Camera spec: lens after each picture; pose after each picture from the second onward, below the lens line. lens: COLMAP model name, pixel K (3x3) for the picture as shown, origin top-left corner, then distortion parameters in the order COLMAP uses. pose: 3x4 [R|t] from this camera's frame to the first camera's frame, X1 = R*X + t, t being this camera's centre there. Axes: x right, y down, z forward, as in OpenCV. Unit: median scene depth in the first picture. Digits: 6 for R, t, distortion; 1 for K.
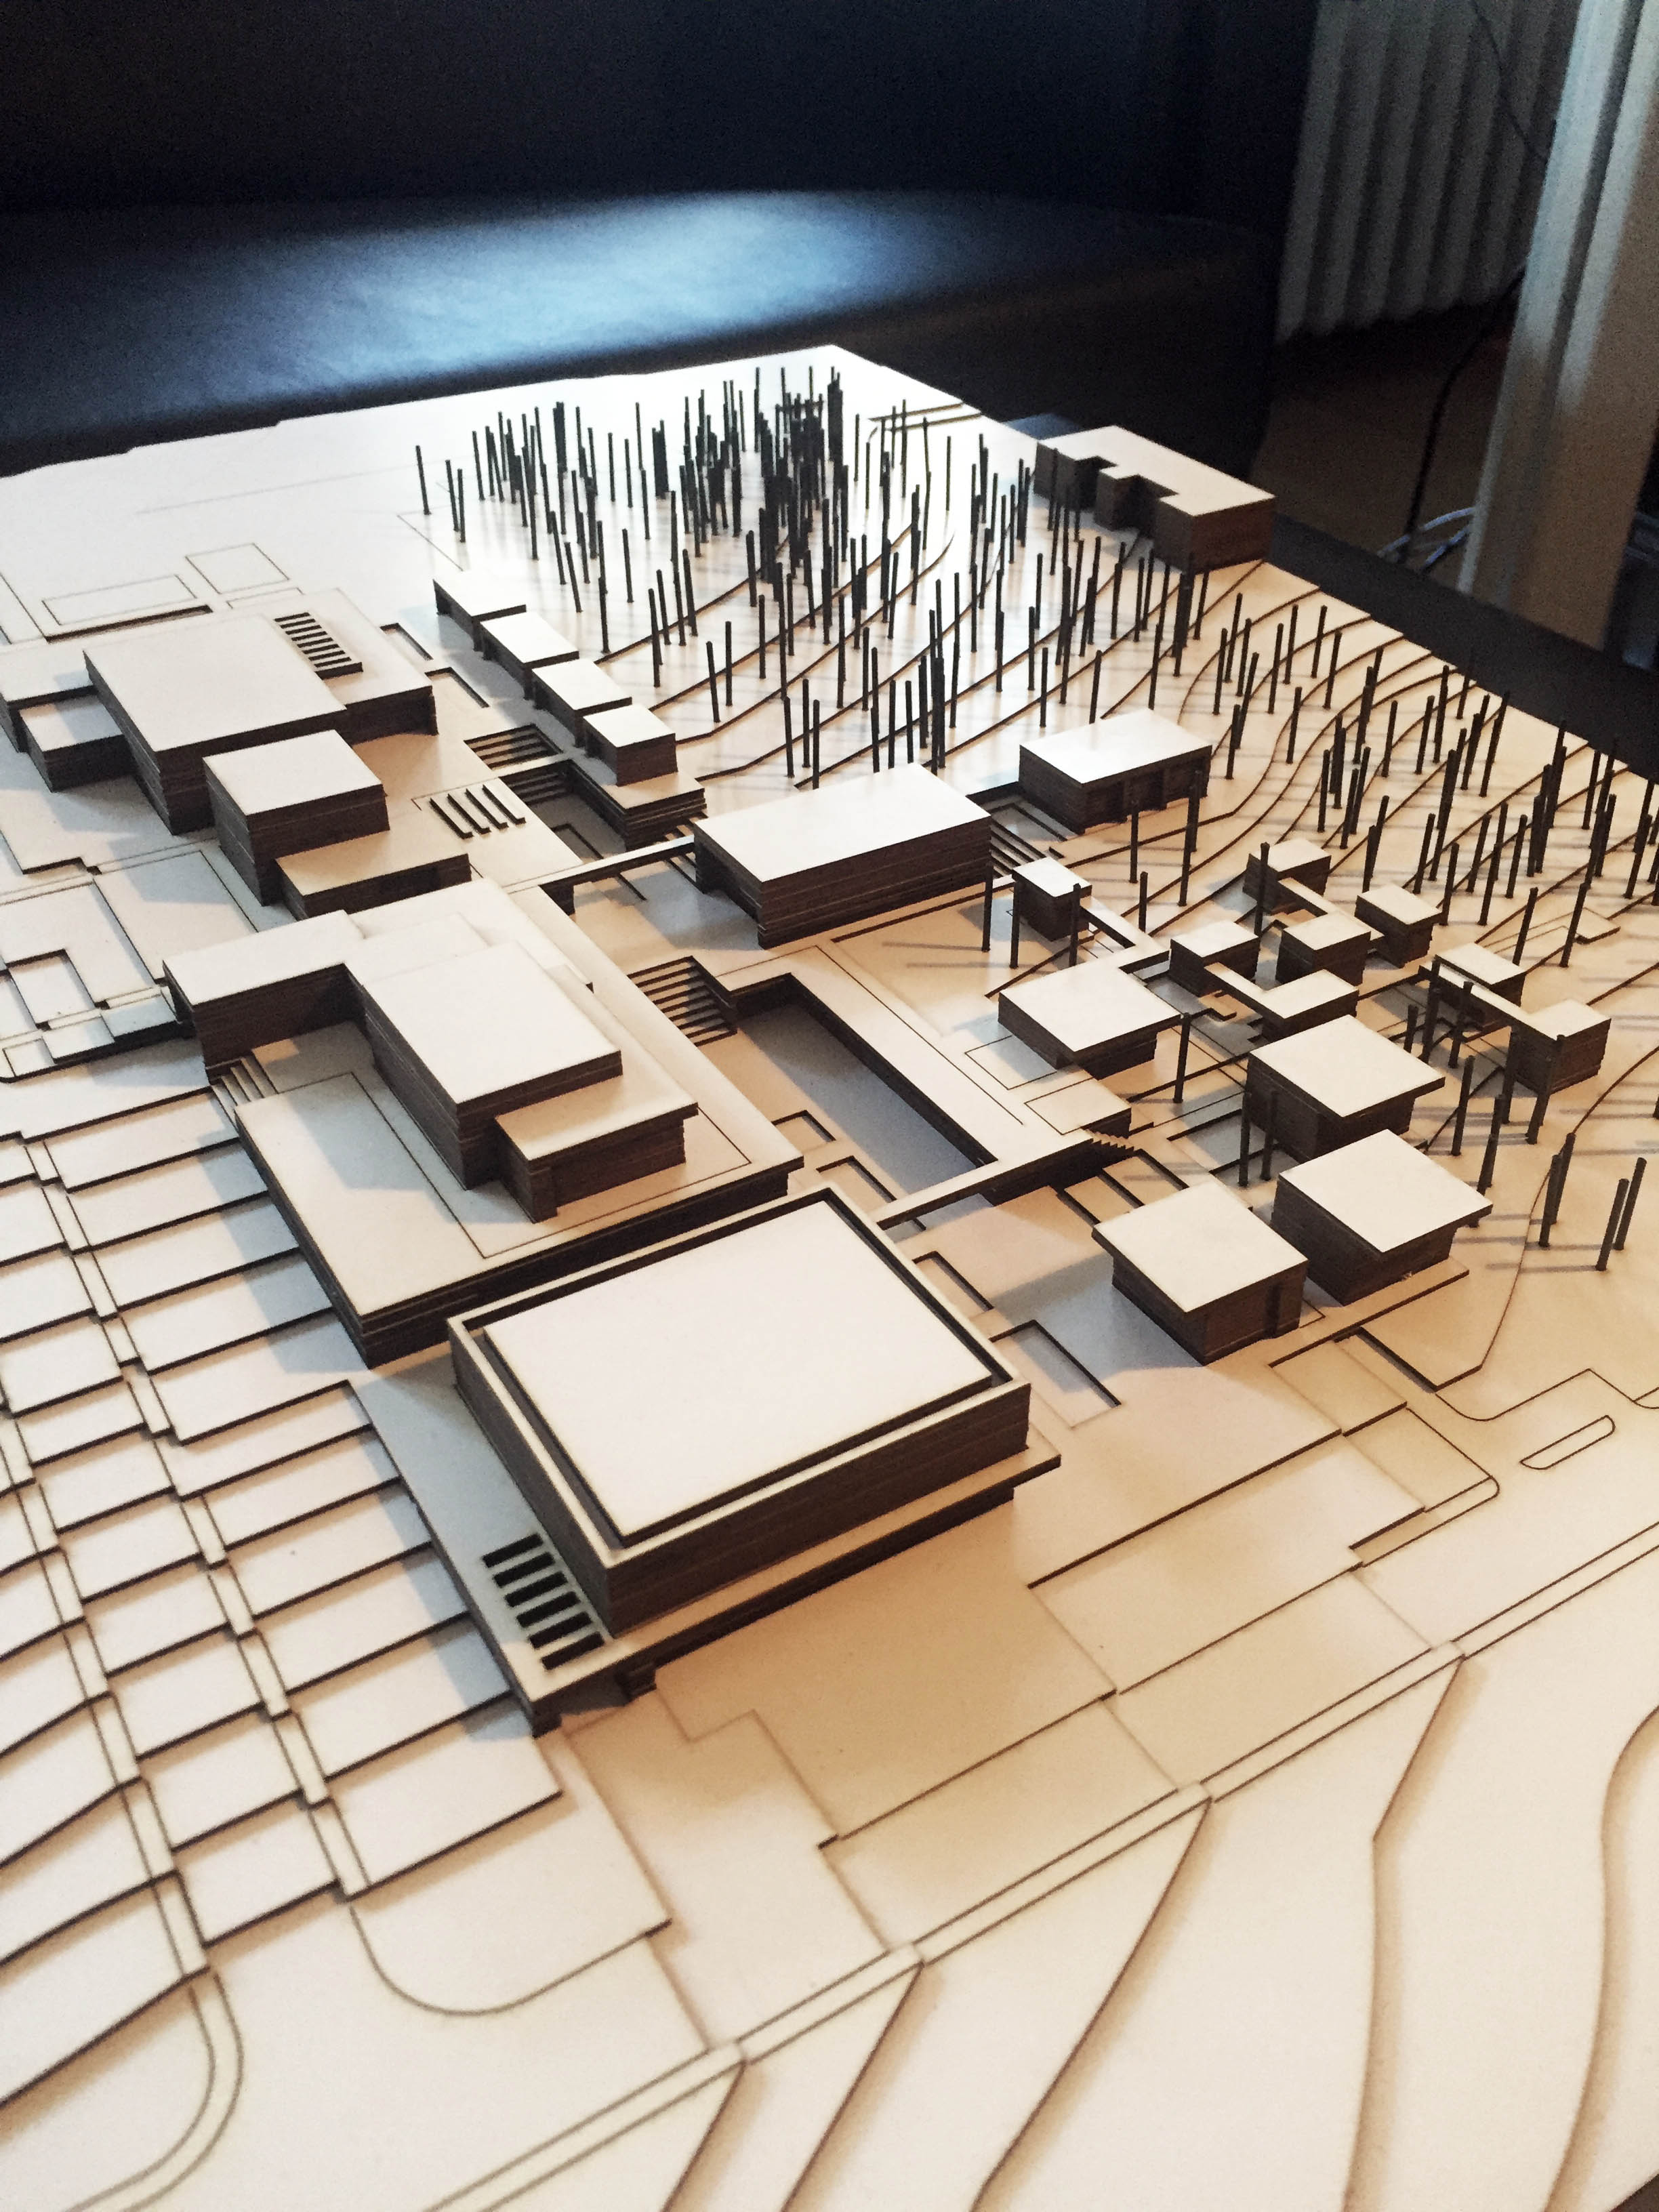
lens RADIAL K [[1902.2, 0, 829.5], [0, 1902.2, 1106.0], [0, 0, 1]] dist [0.012935, 0.006009]
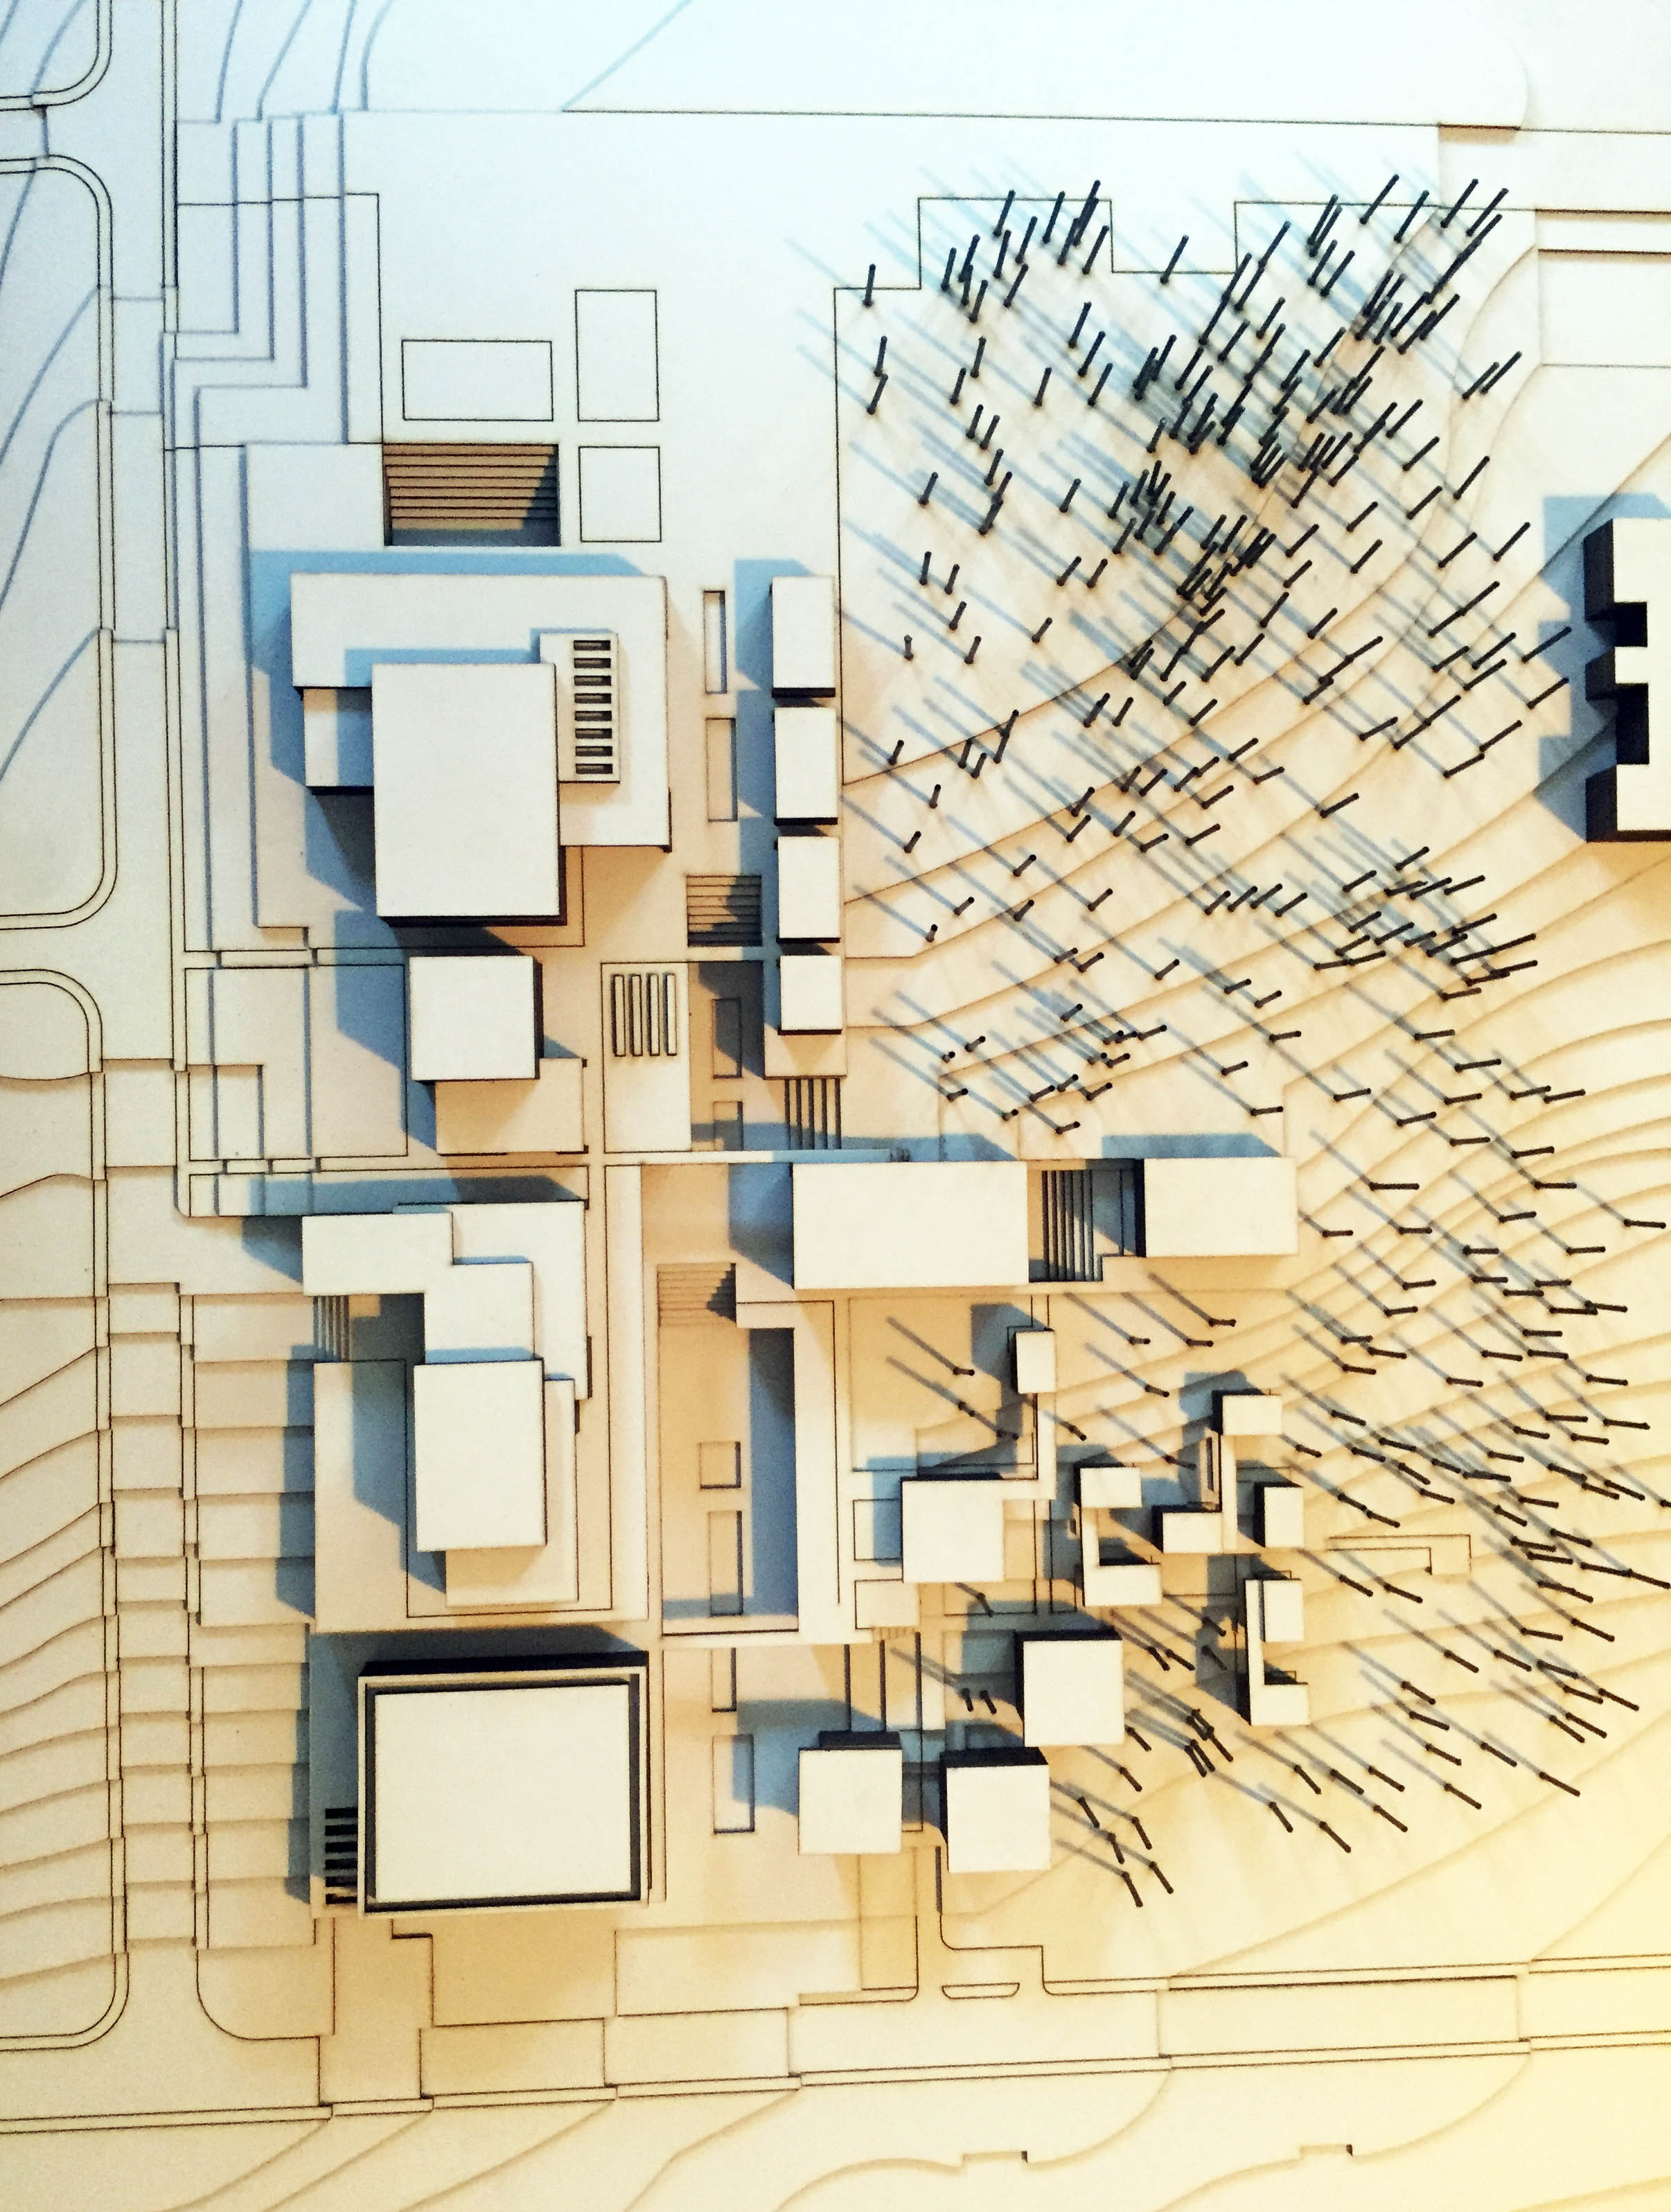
lens RADIAL K [[1902.0, 0, 835.5], [0, 1902.0, 1106.0], [0, 0, 1]] dist [0.012935, 0.006009]
pose [[0.865089, 0.501061, 0.023662, -0.115392], [-0.334371, 0.540849, 0.771802, -1.299518], [0.373922, -0.675589, 0.635423, 0.403383]]
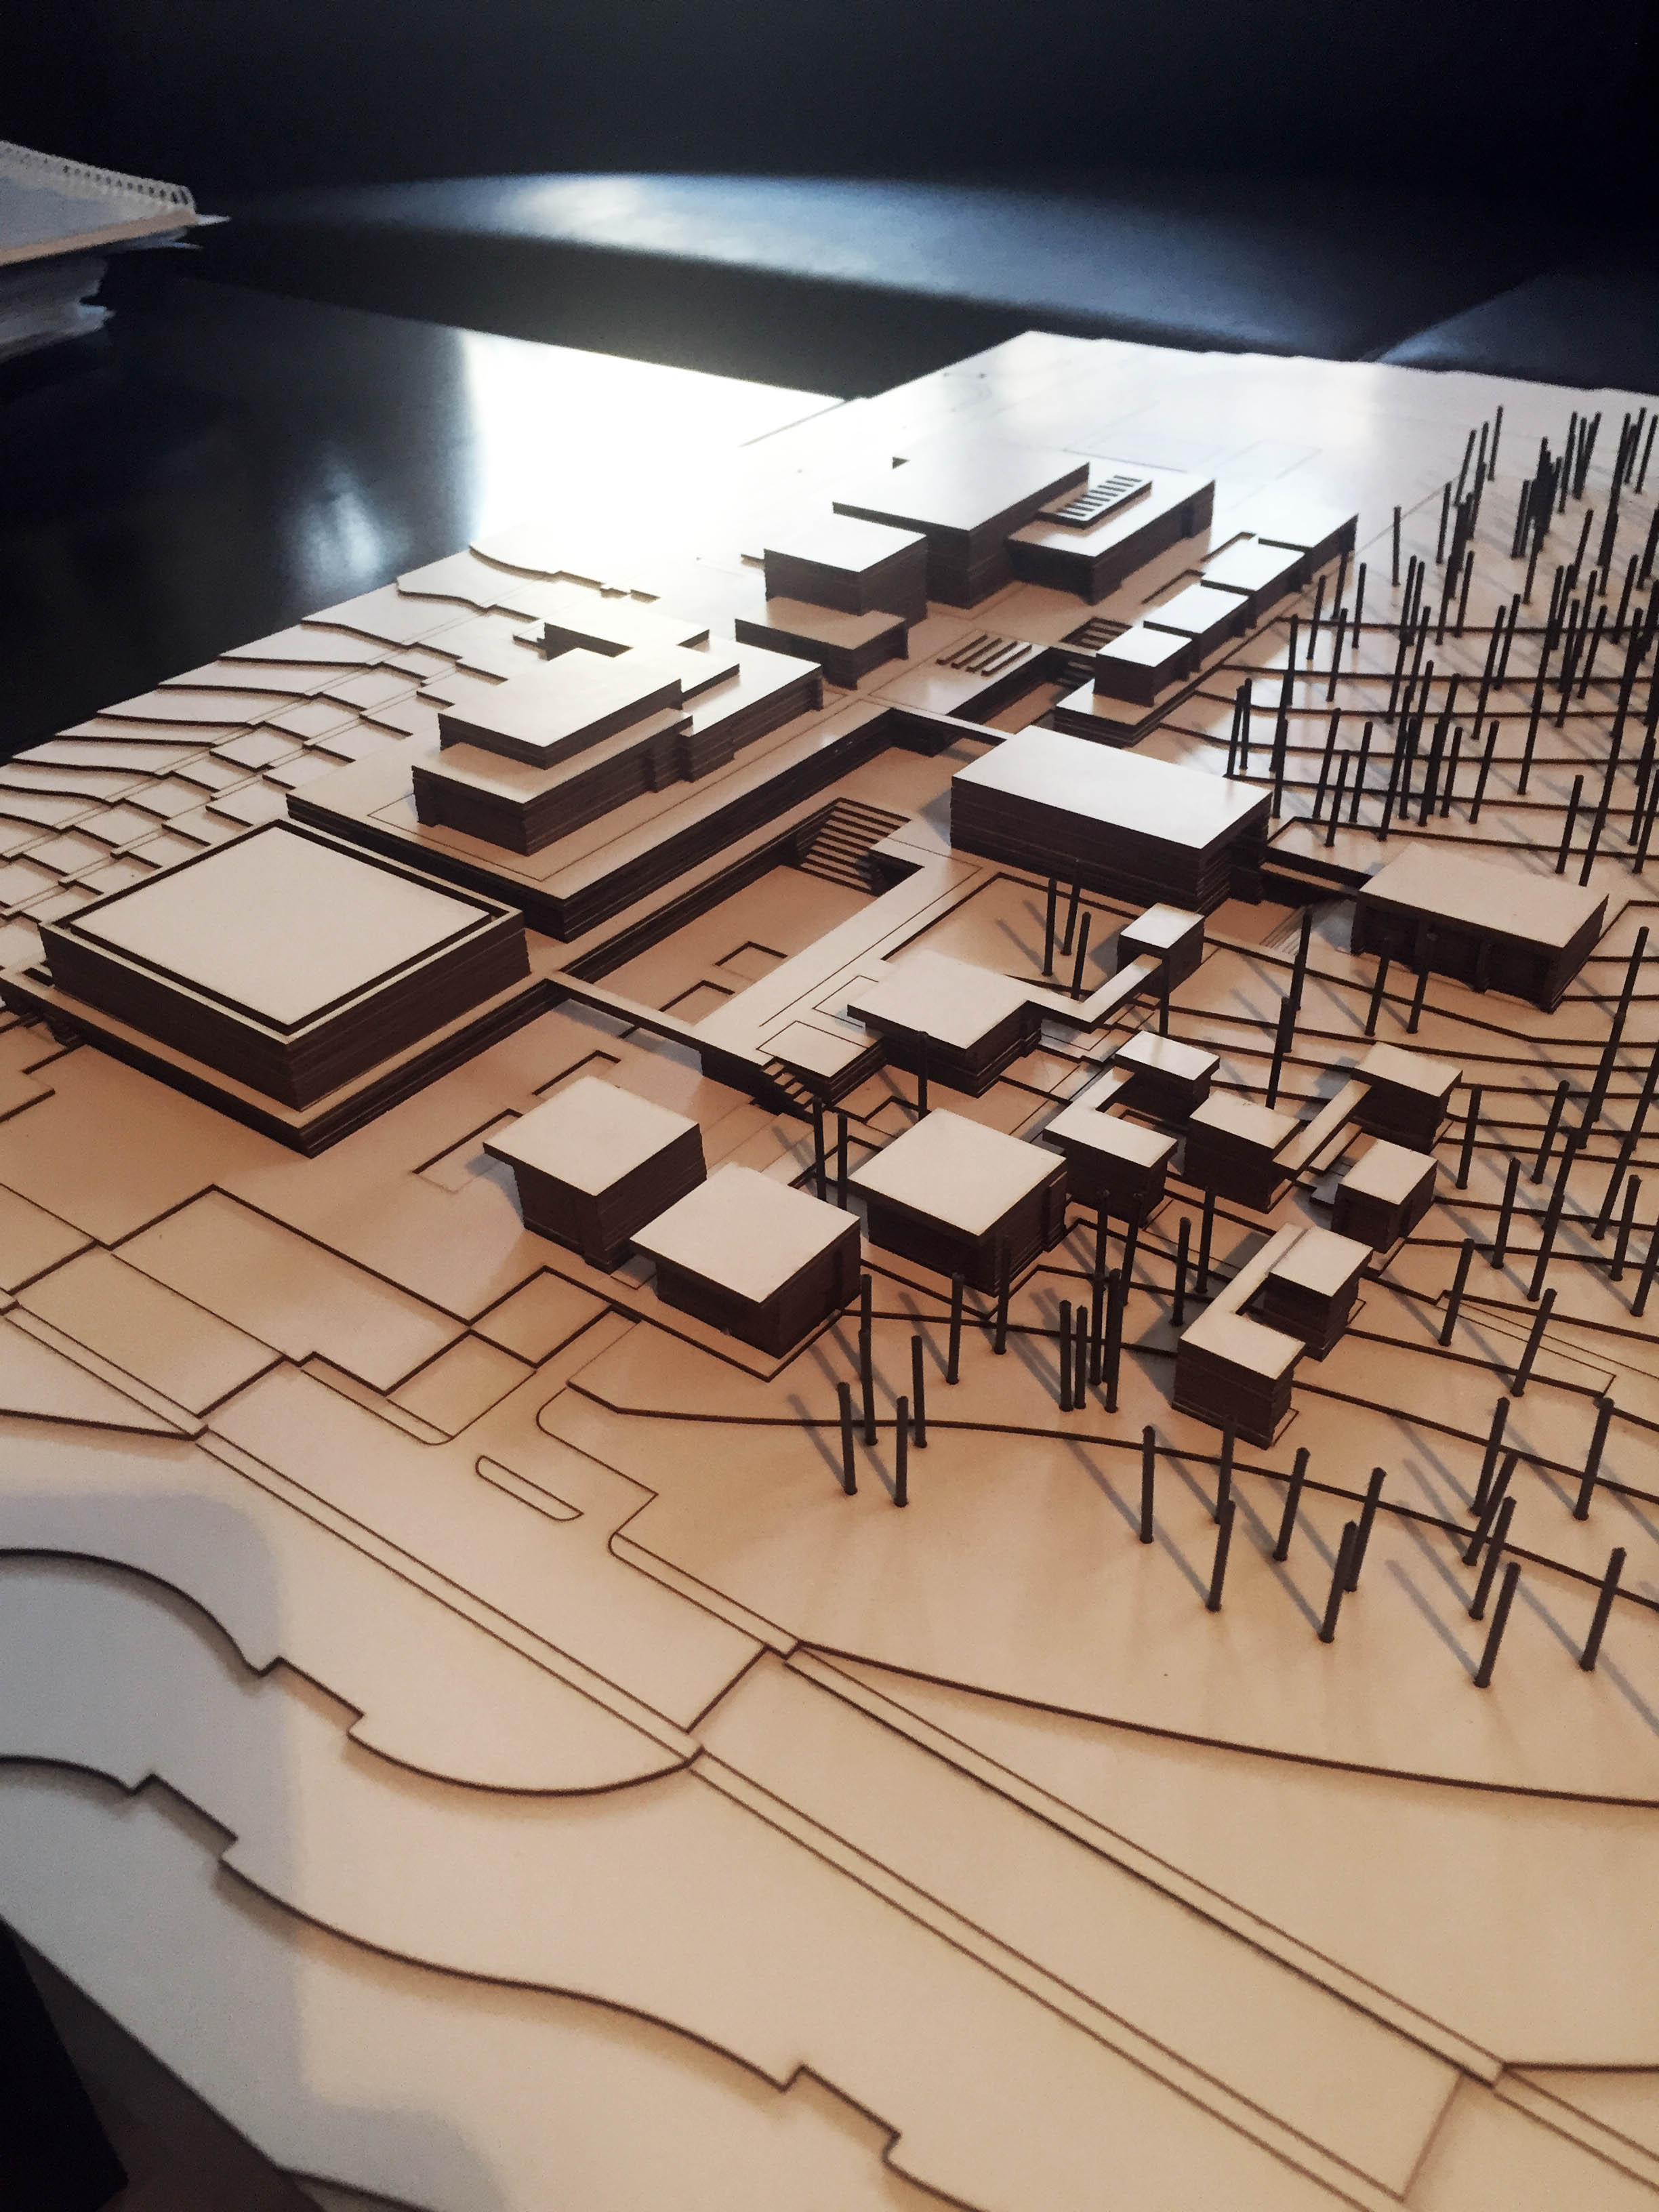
lens RADIAL K [[1902.2, 0, 829.5], [0, 1902.2, 1106.0], [0, 0, 1]] dist [0.012935, 0.006009]
pose [[0.379482, 0.516747, -0.767442, 0.945776], [-0.523944, 0.803689, 0.282076, -0.267569], [0.762546, 0.295054, 0.575731, 0.499936]]
